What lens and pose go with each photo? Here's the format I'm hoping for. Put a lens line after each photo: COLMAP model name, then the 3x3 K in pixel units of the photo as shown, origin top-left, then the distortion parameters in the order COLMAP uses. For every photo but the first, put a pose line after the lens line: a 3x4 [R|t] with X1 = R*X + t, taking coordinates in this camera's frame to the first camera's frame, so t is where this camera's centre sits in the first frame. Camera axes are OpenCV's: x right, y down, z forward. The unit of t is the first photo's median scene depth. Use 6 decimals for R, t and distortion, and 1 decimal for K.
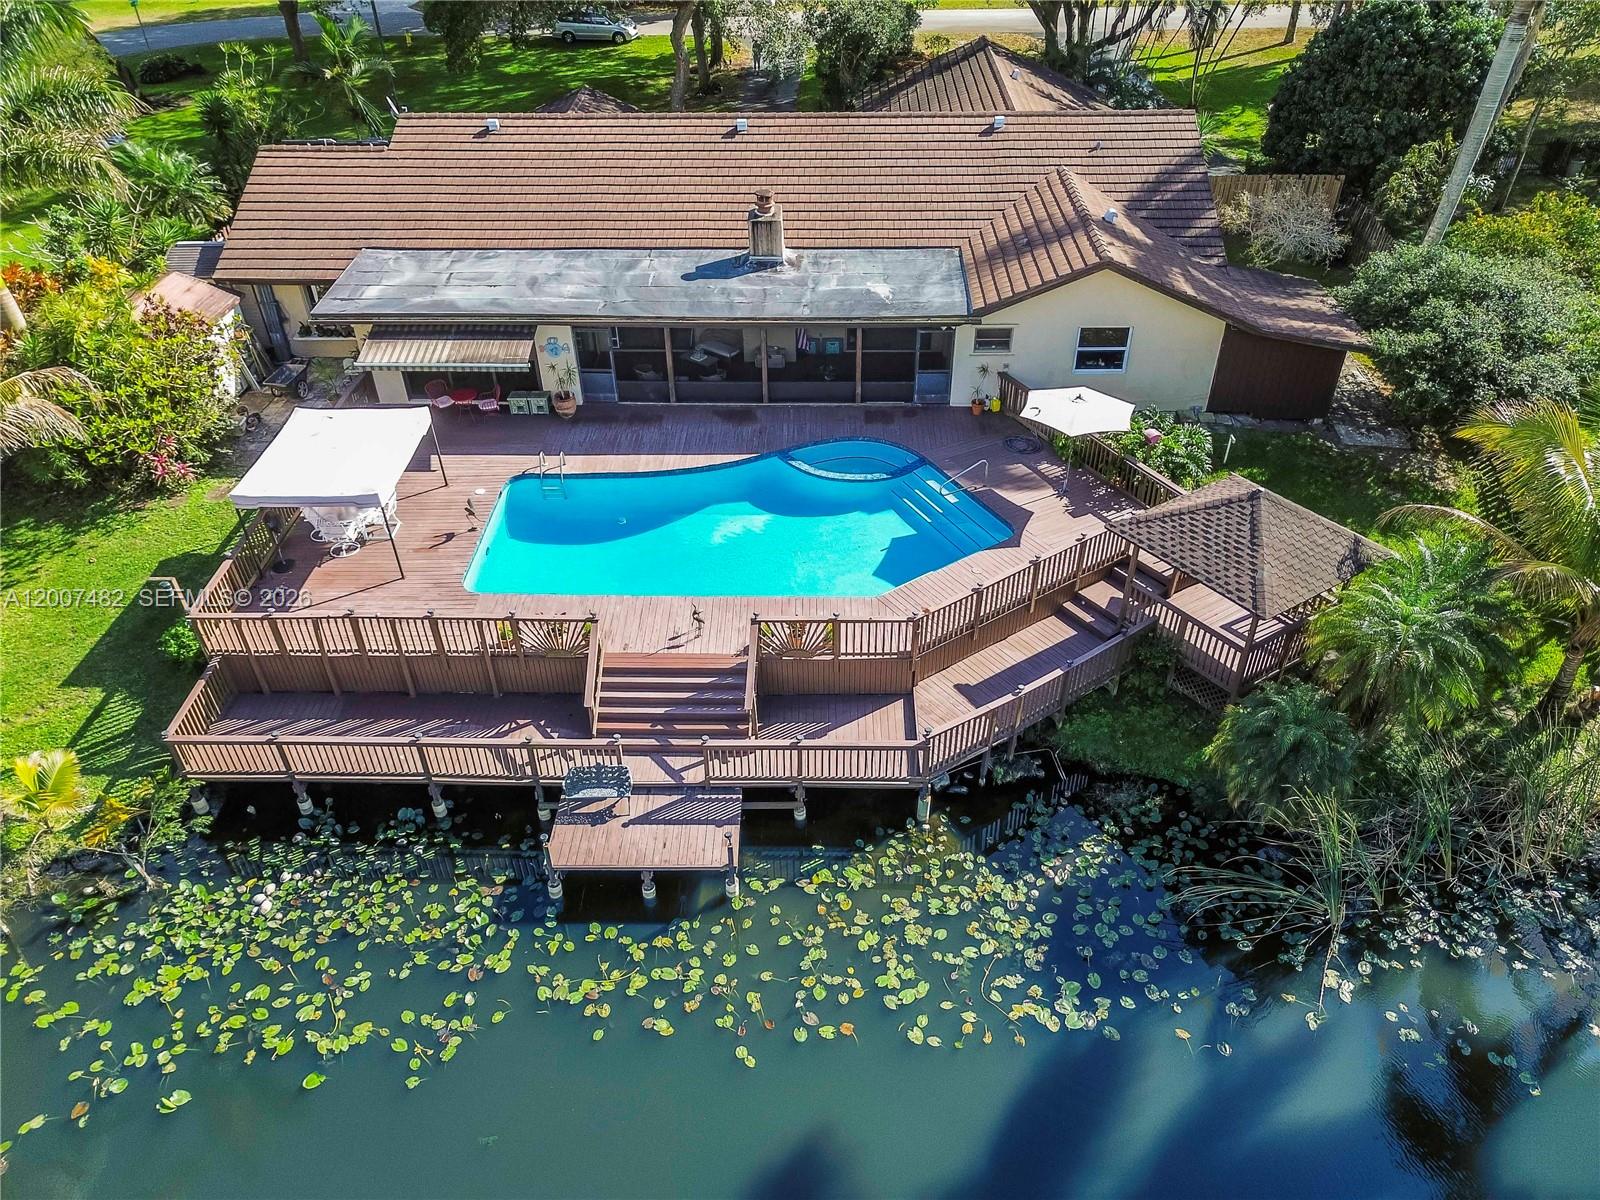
lens RADIAL K [[1132.3, 0, 799.4], [0, 1132.3, 601.6], [0, 0, 1]] dist [0.064828, -0.055218]
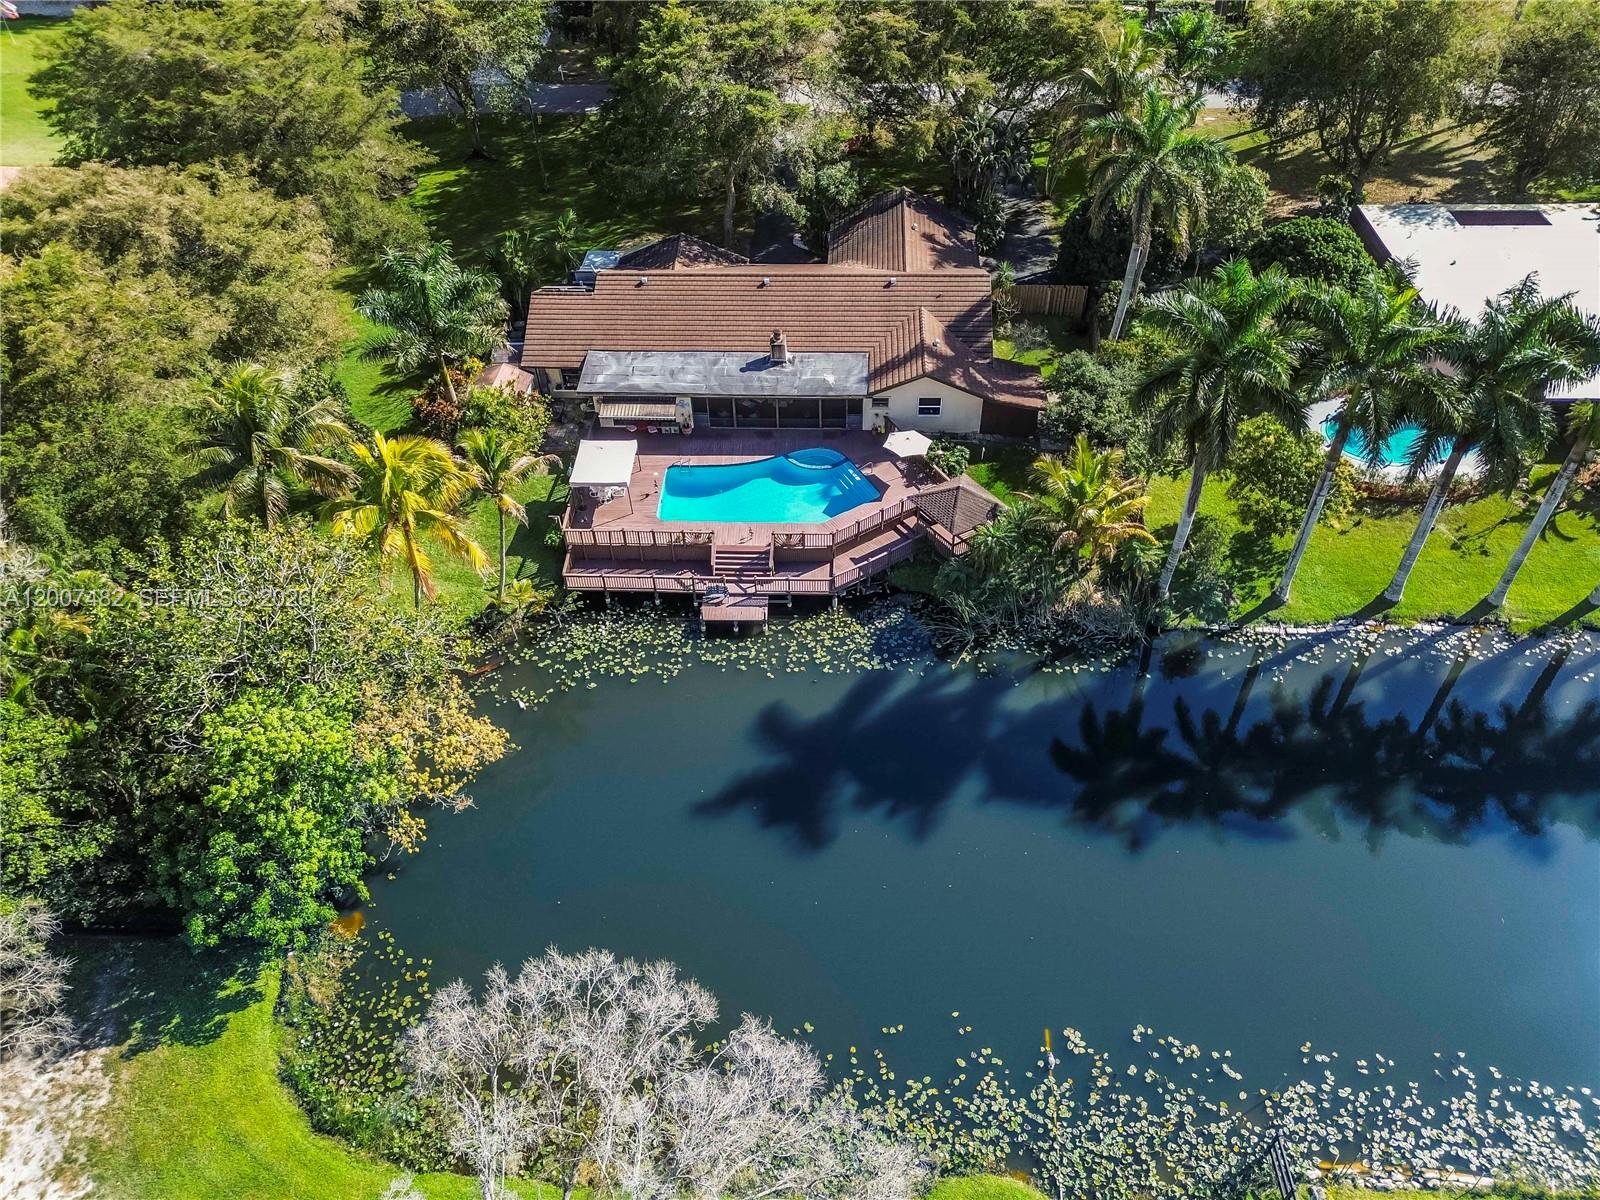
lens RADIAL K [[1132.3, 0, 808.7], [0, 1132.3, 611.4], [0, 0, 1]] dist [0.064828, -0.055218]
pose [[0.999959, 0.005918, -0.006841, 0.068646], [-0.005060, 0.992846, 0.119296, -0.127683], [0.007498, -0.119257, 0.992835, -1.788150]]
